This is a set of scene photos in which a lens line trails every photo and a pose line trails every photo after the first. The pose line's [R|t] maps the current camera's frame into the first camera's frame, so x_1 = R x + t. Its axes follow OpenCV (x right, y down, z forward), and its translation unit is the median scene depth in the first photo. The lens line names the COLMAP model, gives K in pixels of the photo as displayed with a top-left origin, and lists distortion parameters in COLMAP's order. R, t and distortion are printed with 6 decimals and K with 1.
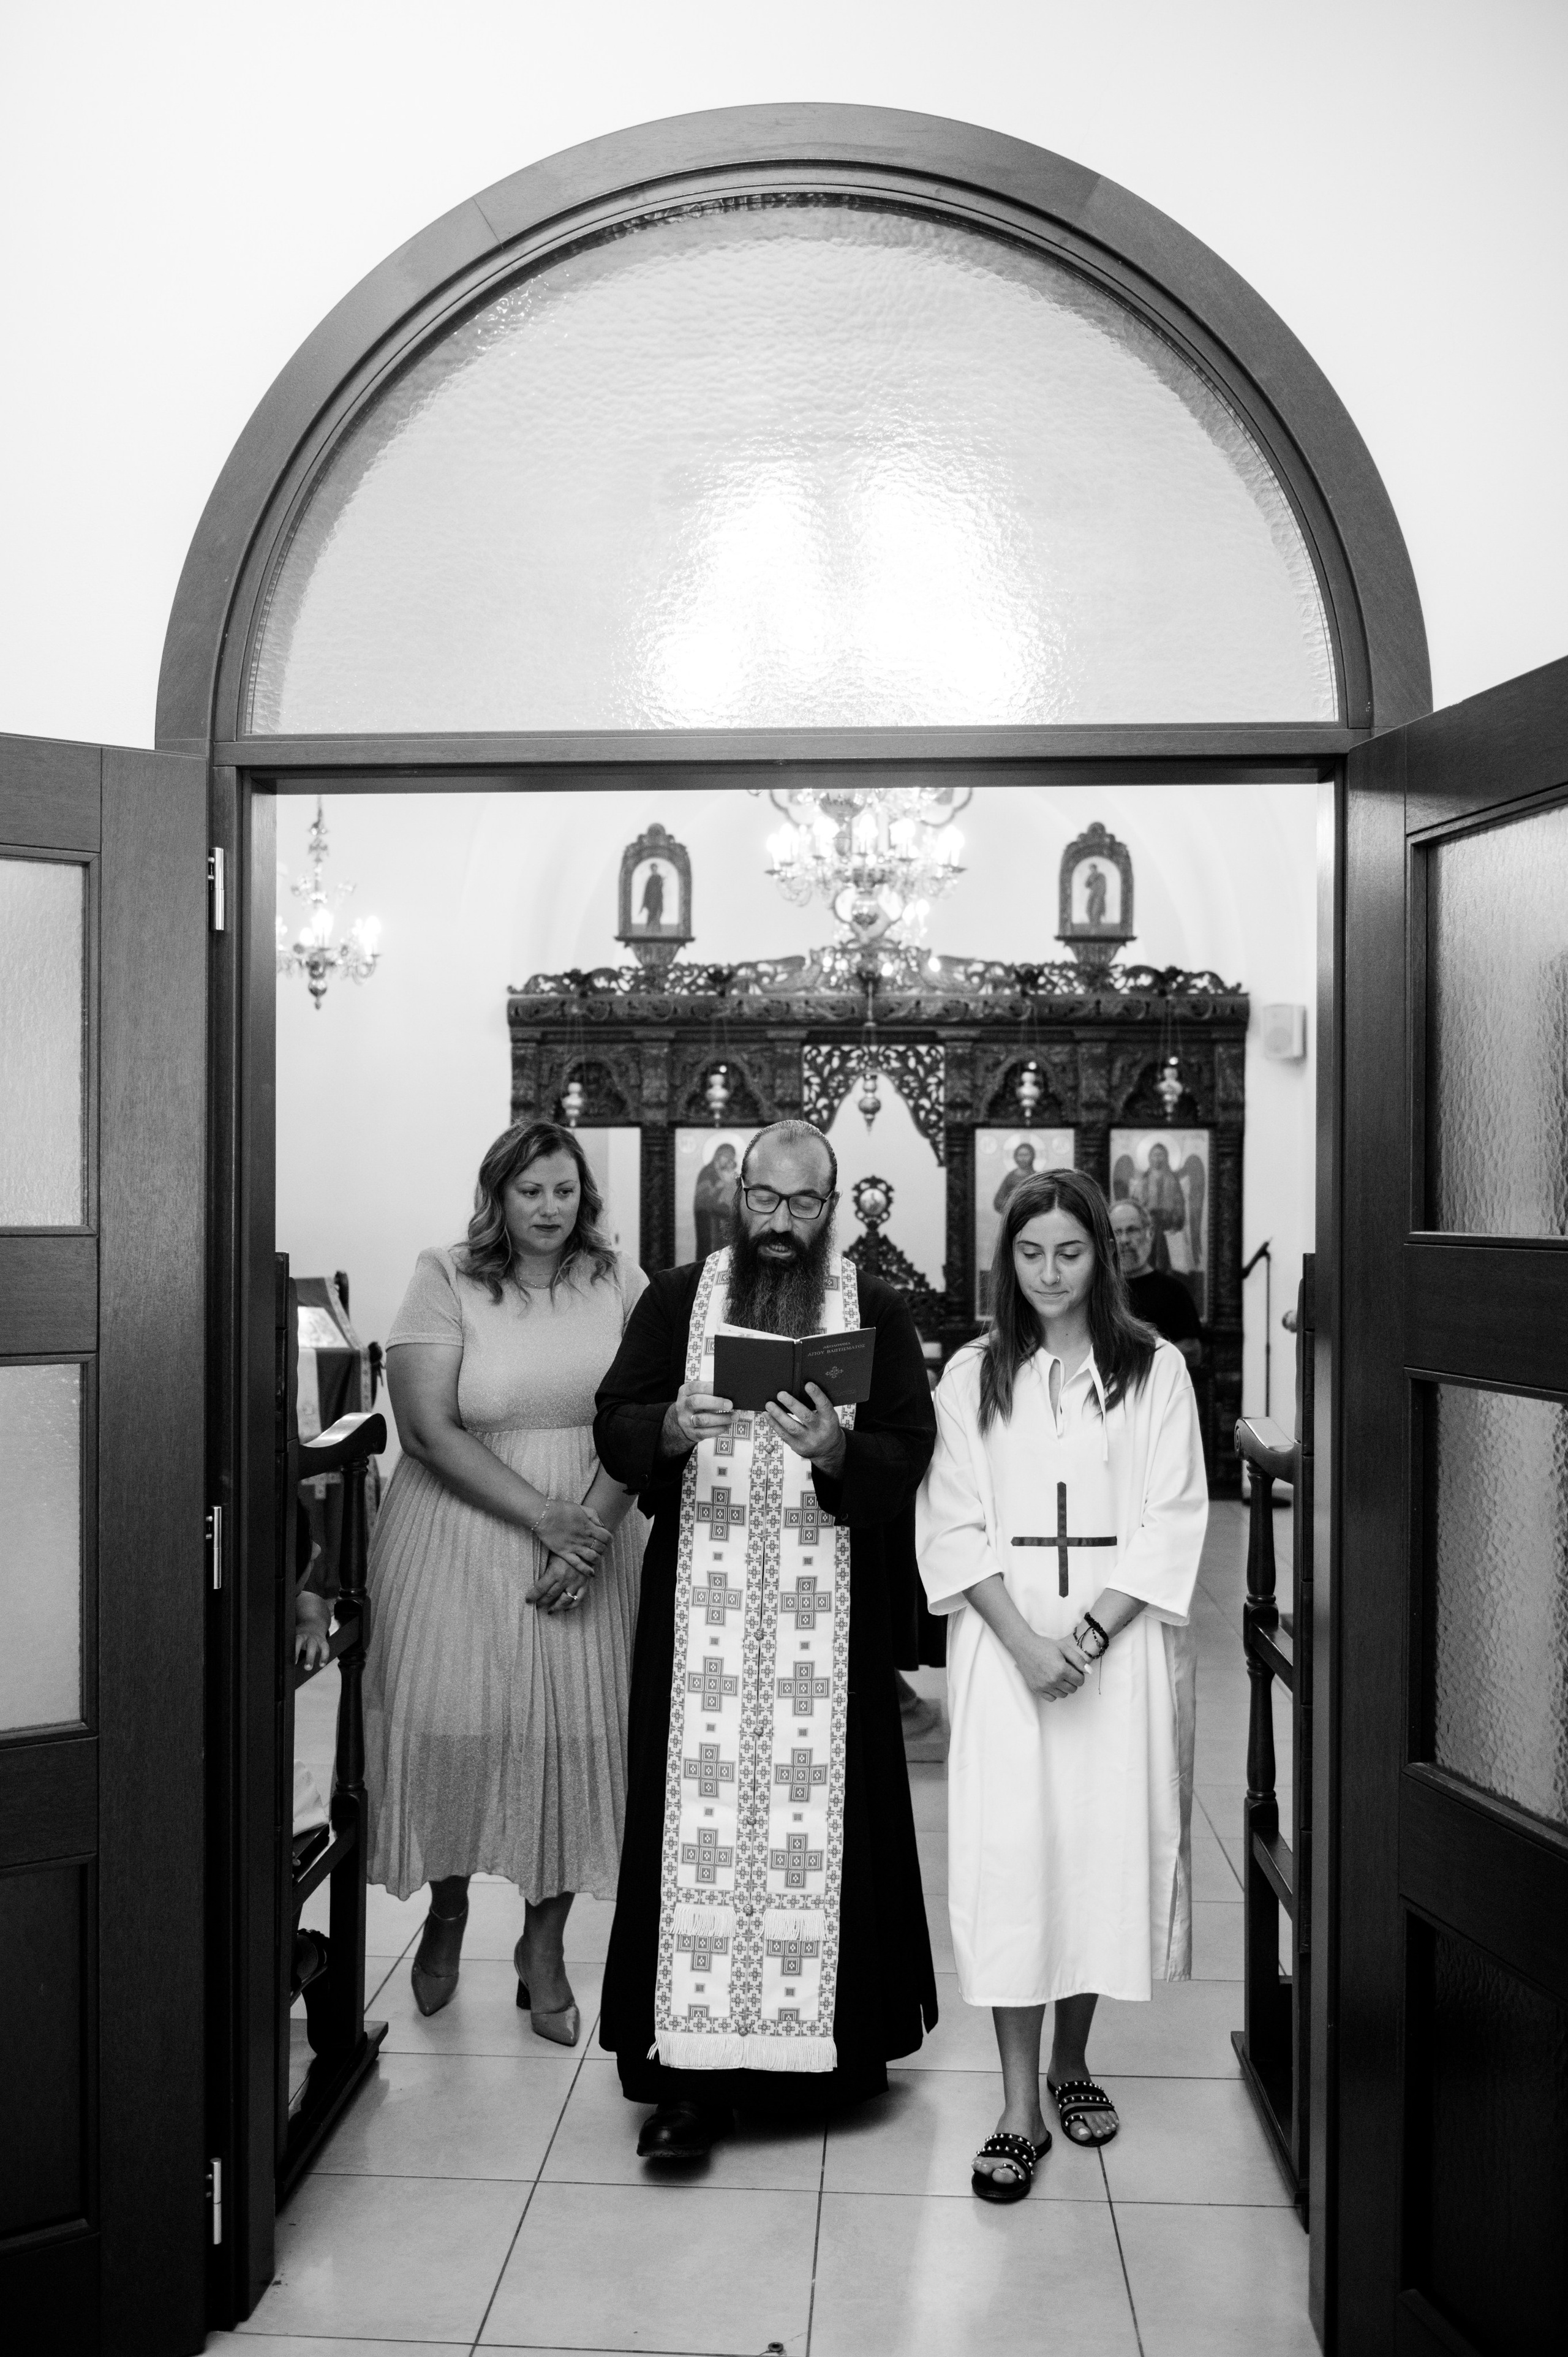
lens RADIAL K [[2006.0, 0, 784.0], [0, 2006.0, 1178.5], [0, 0, 1]] dist [0.000720, 0.000051]
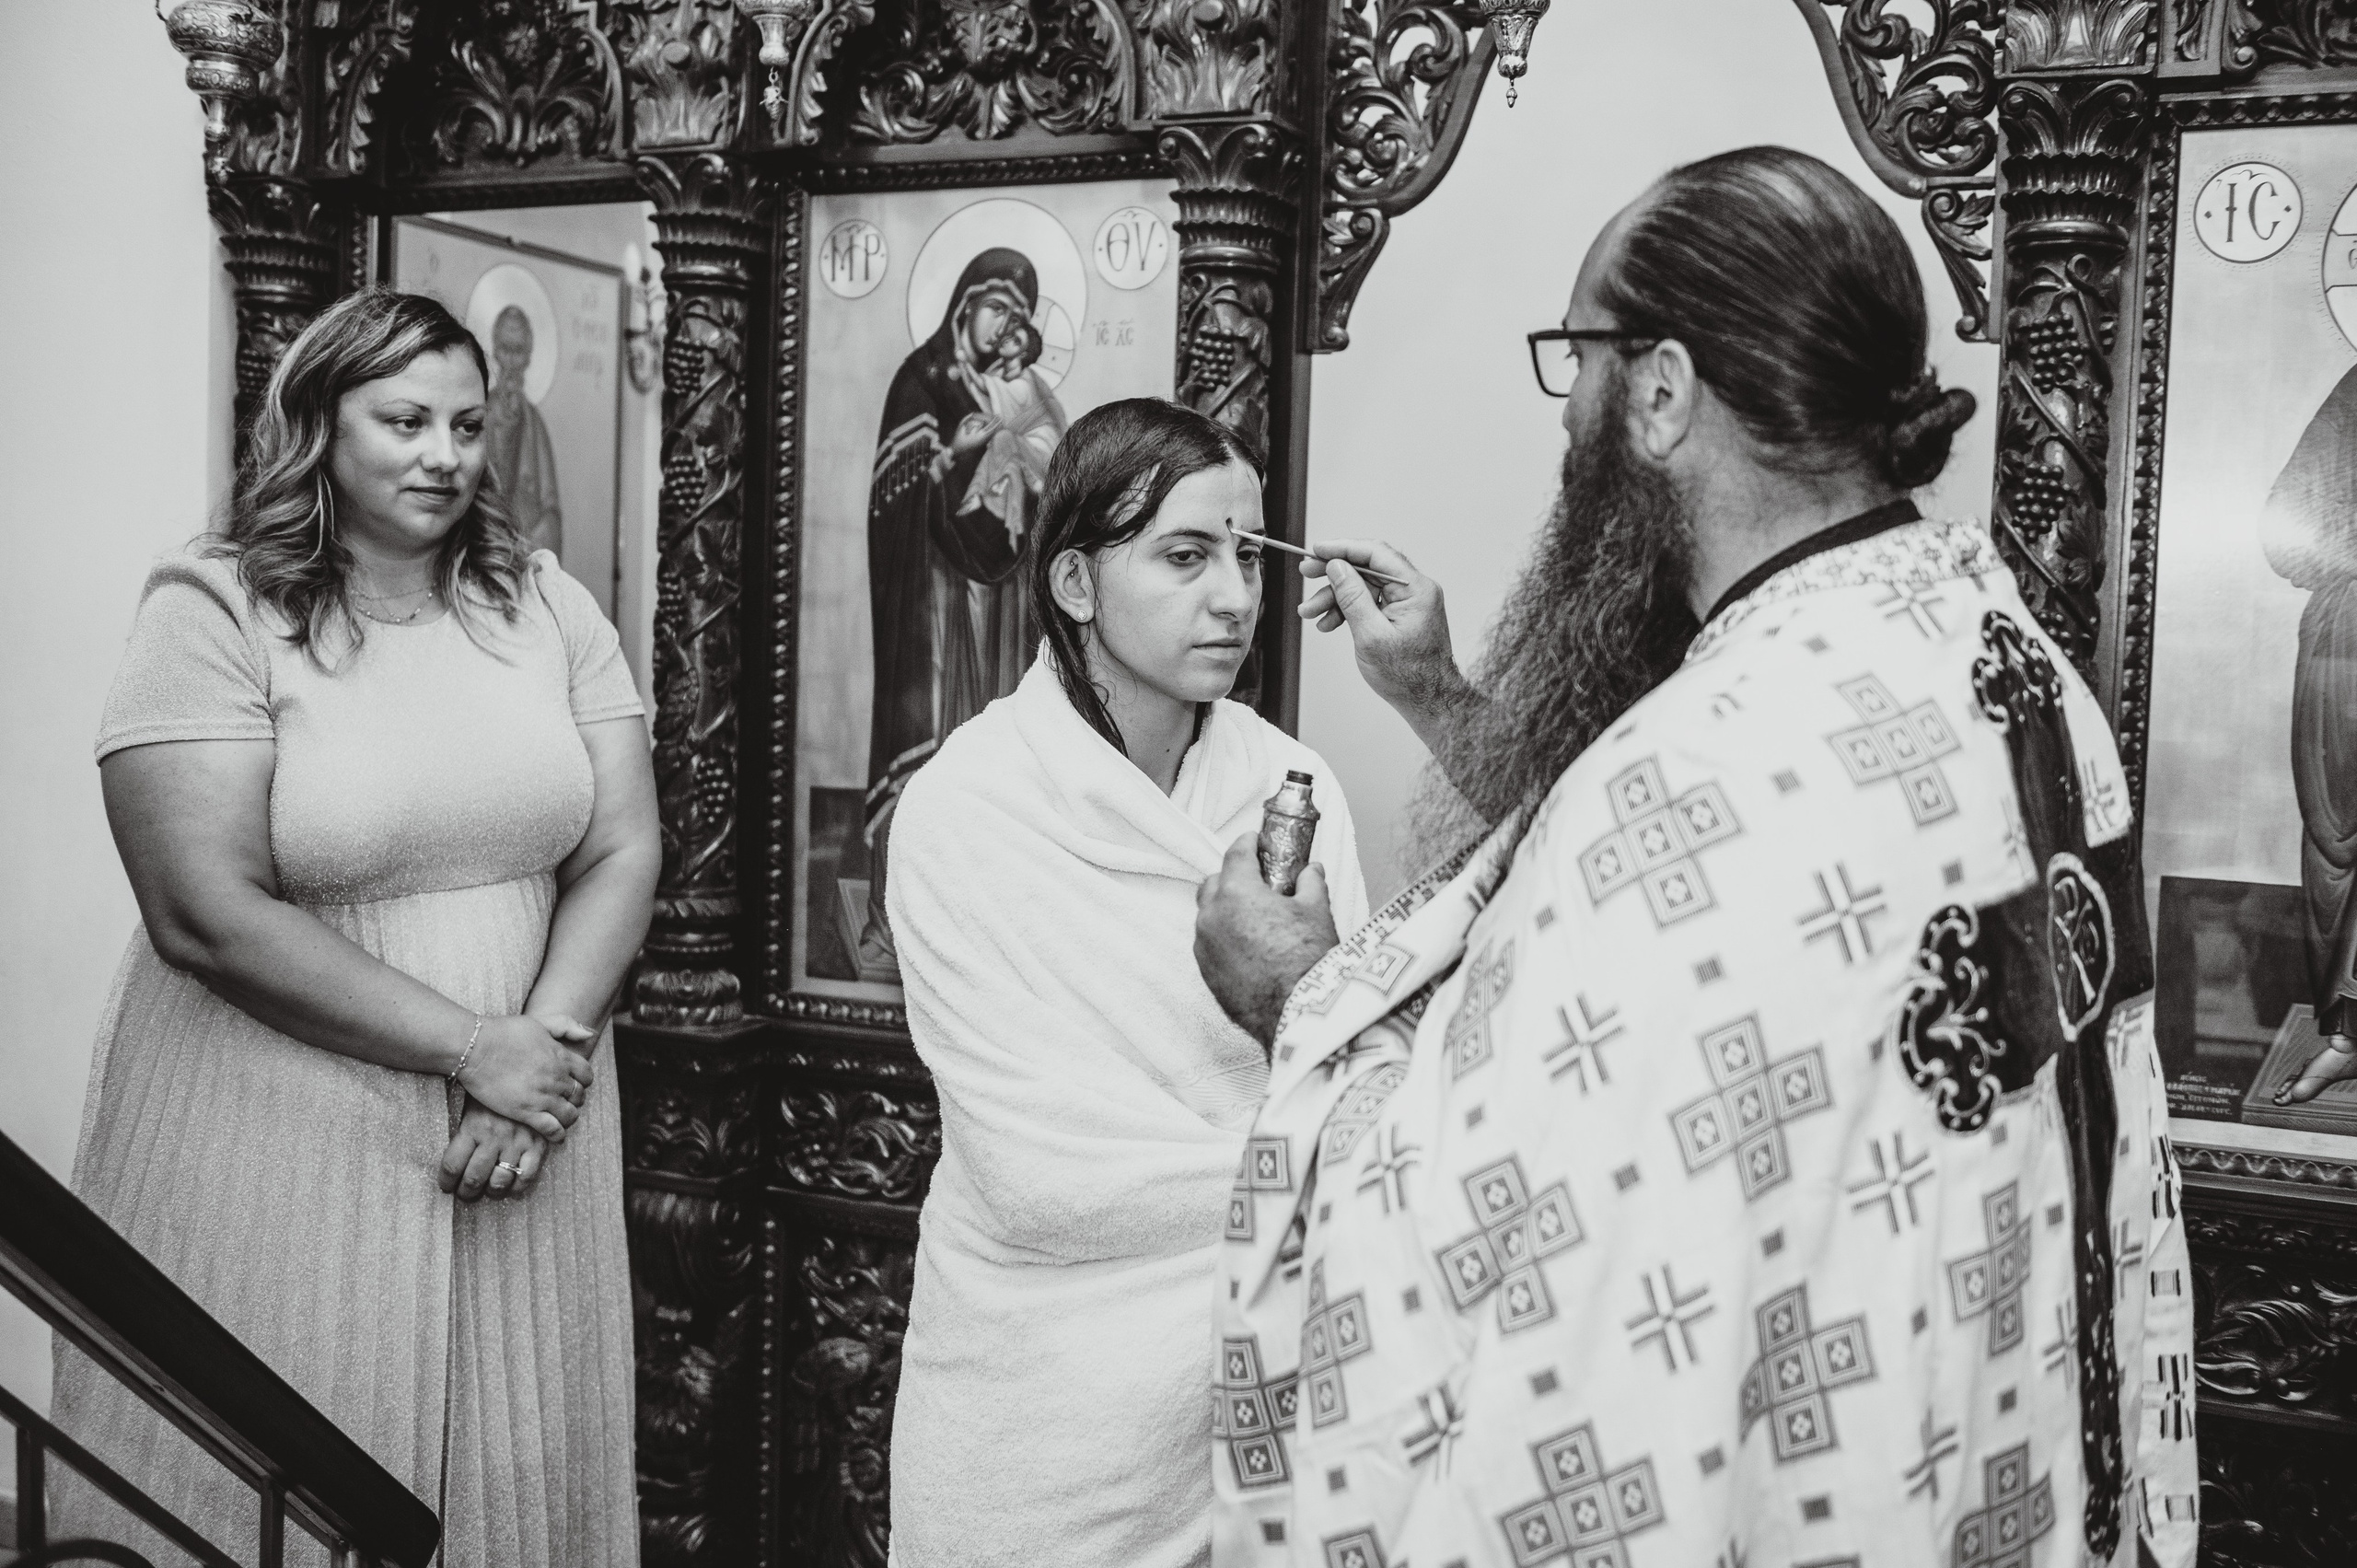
lens RADIAL K [[2360.6, 0, 1178.1], [0, 2360.6, 759.5], [0, 0, 1]] dist [-0.015615, 0.006225]
pose [[0.939847, 0.046561, -0.338407, 0.085325], [-0.027737, 0.997798, 0.060253, 0.023909], [0.340467, -0.047242, 0.939069, 0.761832]]
